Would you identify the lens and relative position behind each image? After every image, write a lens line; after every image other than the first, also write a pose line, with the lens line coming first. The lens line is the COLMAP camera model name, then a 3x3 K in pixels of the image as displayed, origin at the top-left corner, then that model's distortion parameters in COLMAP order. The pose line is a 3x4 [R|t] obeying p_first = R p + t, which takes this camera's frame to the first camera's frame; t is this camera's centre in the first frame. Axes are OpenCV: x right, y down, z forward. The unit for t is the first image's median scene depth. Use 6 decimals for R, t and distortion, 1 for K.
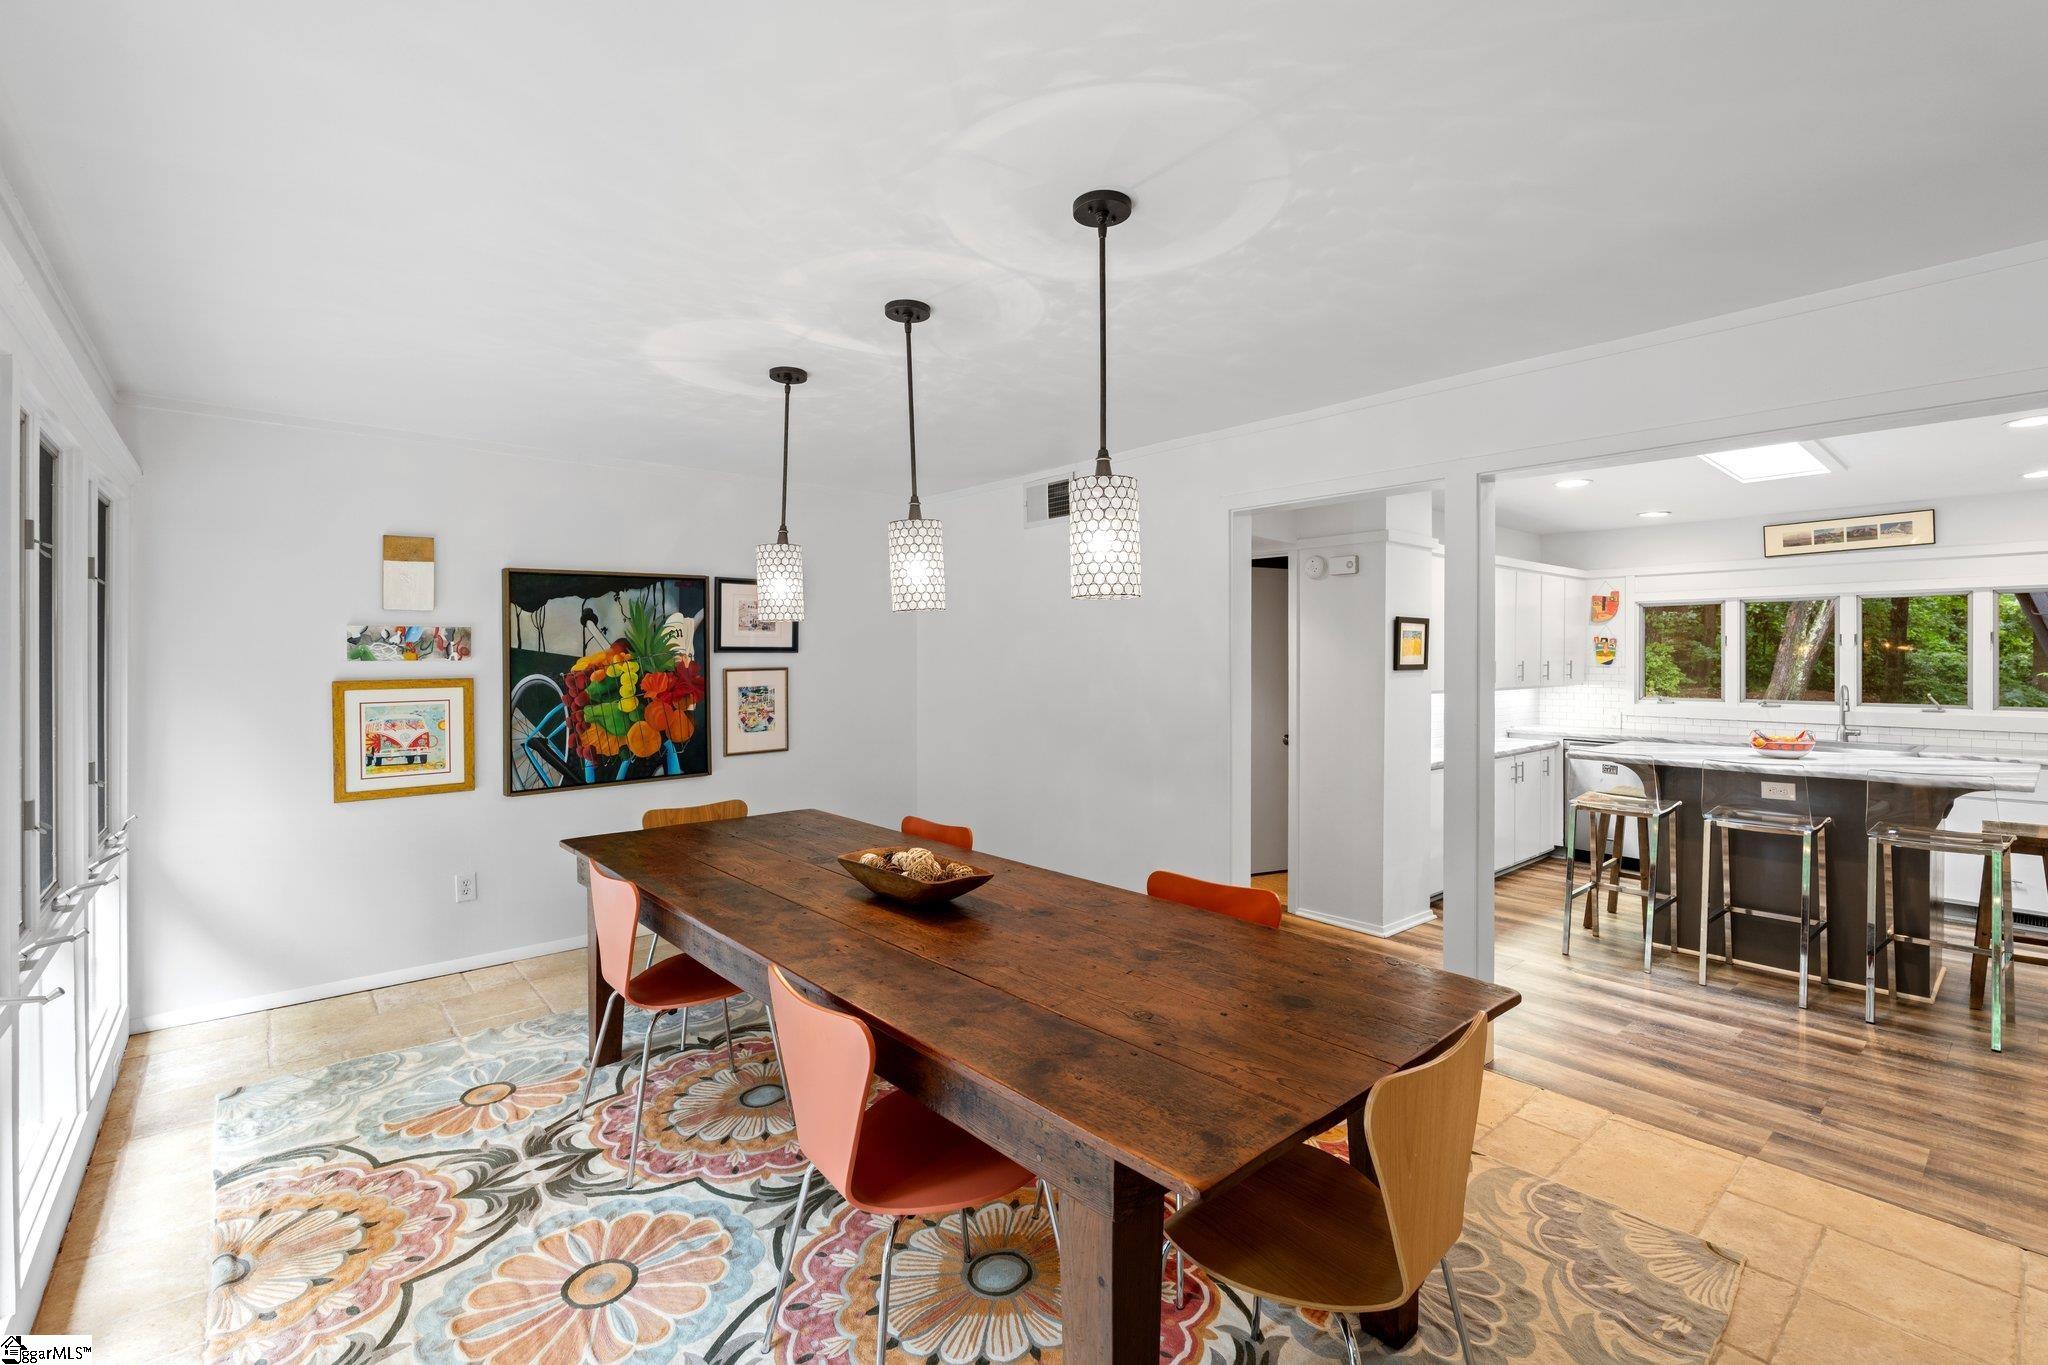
lens RADIAL K [[891.7, 0, 1032.4], [0, 891.7, 671.1], [0, 0, 1]] dist [-0.001713, -0.000267]
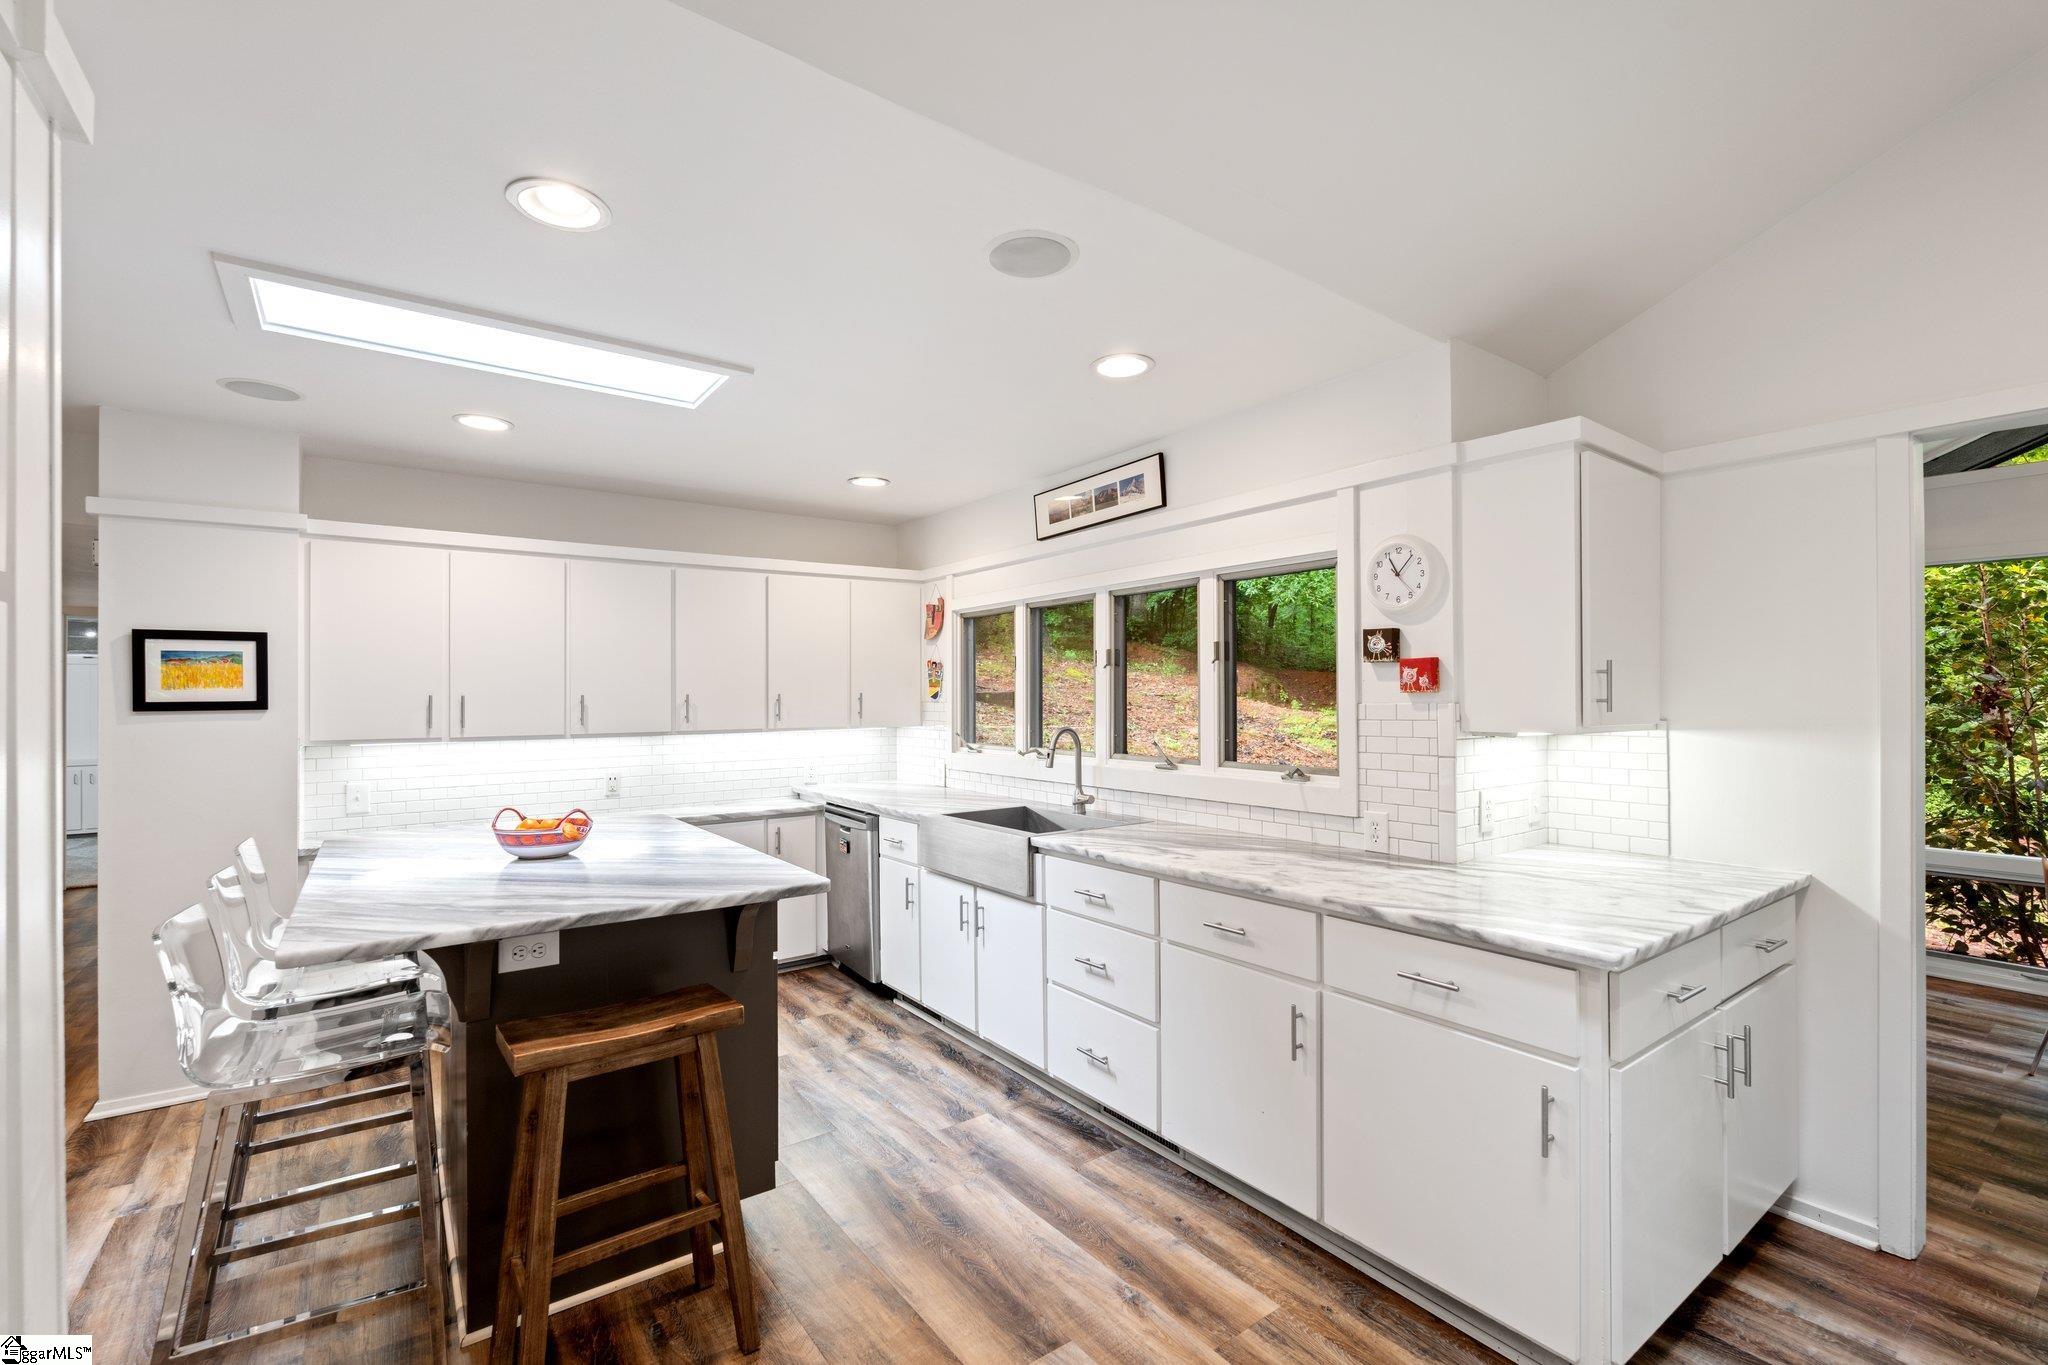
lens RADIAL K [[891.7, 0, 1018.7], [0, 891.7, 695.4], [0, 0, 1]] dist [-0.001713, -0.000267]
pose [[0.994939, -0.007923, -0.100170, 0.894561], [0.006557, 0.999881, -0.013954, 0.001263], [0.100268, 0.013227, 0.994873, 0.322339]]
